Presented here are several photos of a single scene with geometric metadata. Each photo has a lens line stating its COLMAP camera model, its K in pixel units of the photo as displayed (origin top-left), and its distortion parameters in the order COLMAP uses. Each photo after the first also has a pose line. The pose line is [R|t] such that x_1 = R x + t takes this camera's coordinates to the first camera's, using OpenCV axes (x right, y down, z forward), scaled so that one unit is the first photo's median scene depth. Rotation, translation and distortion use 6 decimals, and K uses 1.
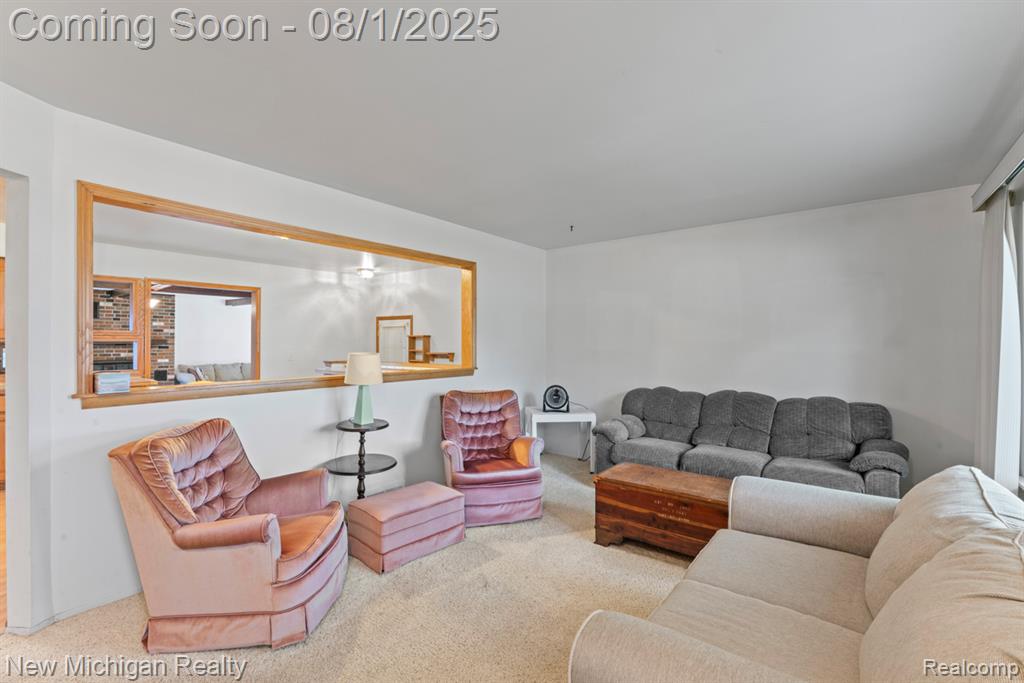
lens RADIAL K [[451.4, 0, 512.0], [0, 451.4, 341.5], [0, 0, 1]] dist [-0.000834, 0.000161]
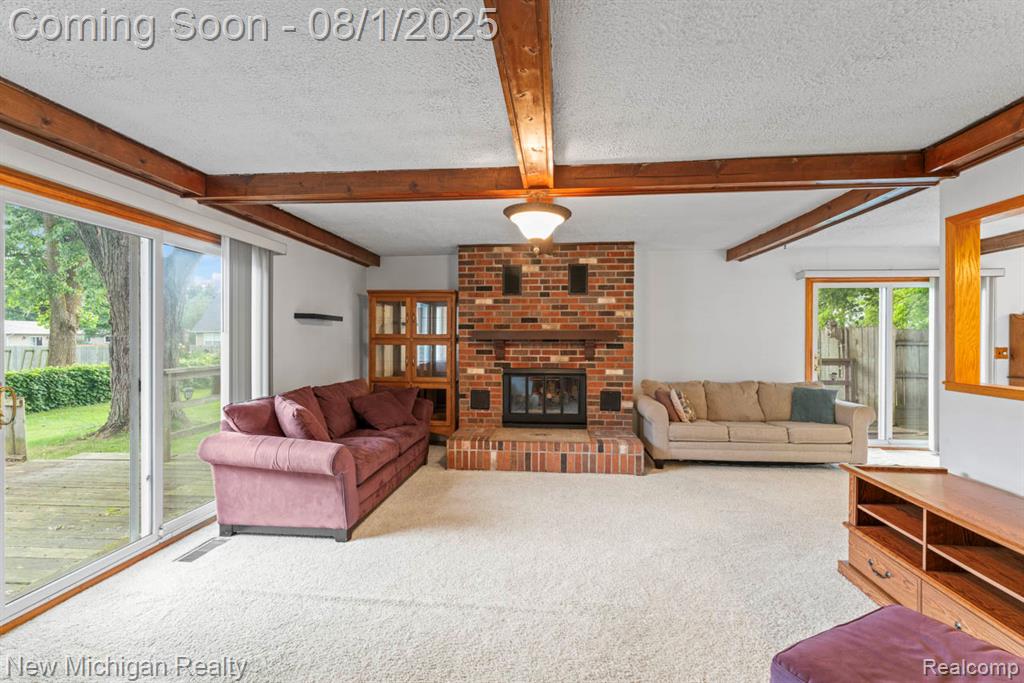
lens RADIAL K [[454.9, 0, 512.0], [0, 454.9, 341.5], [0, 0, 1]] dist [-0.002238, -0.000355]
pose [[0.550205, 0.005755, -0.835010, -0.404491], [0.000953, 0.999971, 0.007520, 0.003525], [0.835029, -0.004933, 0.550184, 0.616434]]
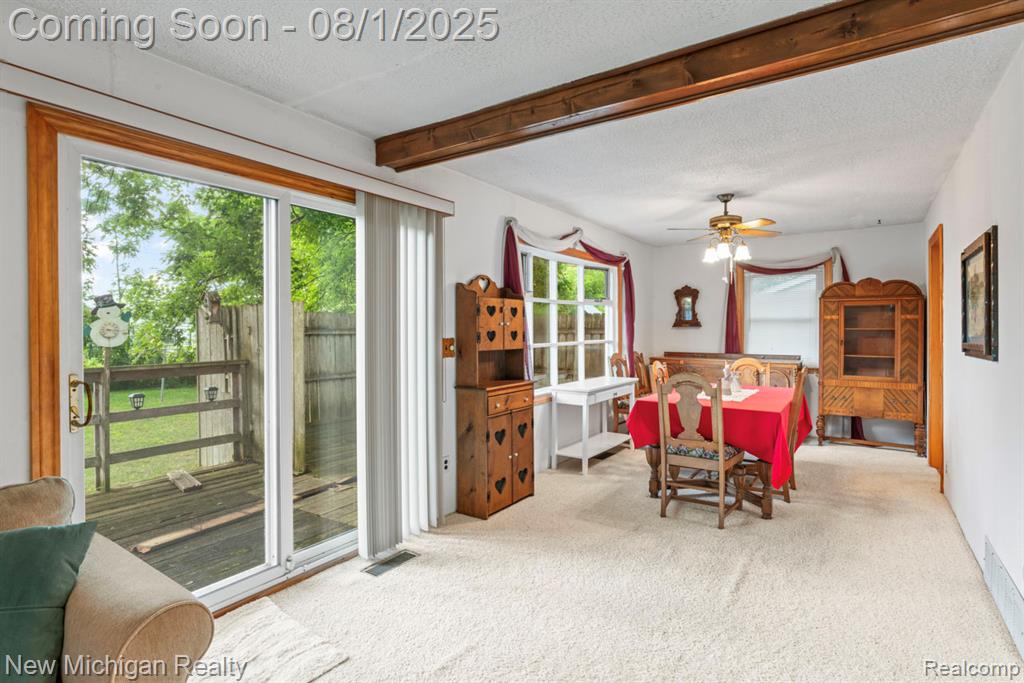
lens RADIAL K [[516.2, 0, 512.0], [0, 516.2, 341.5], [0, 0, 1]] dist [0.001122, 0.000093]
pose [[0.997033, -0.002250, 0.076938, -0.514334], [0.000167, 0.999633, 0.027077, 0.007712], [-0.076971, -0.026984, 0.996668, 1.023132]]
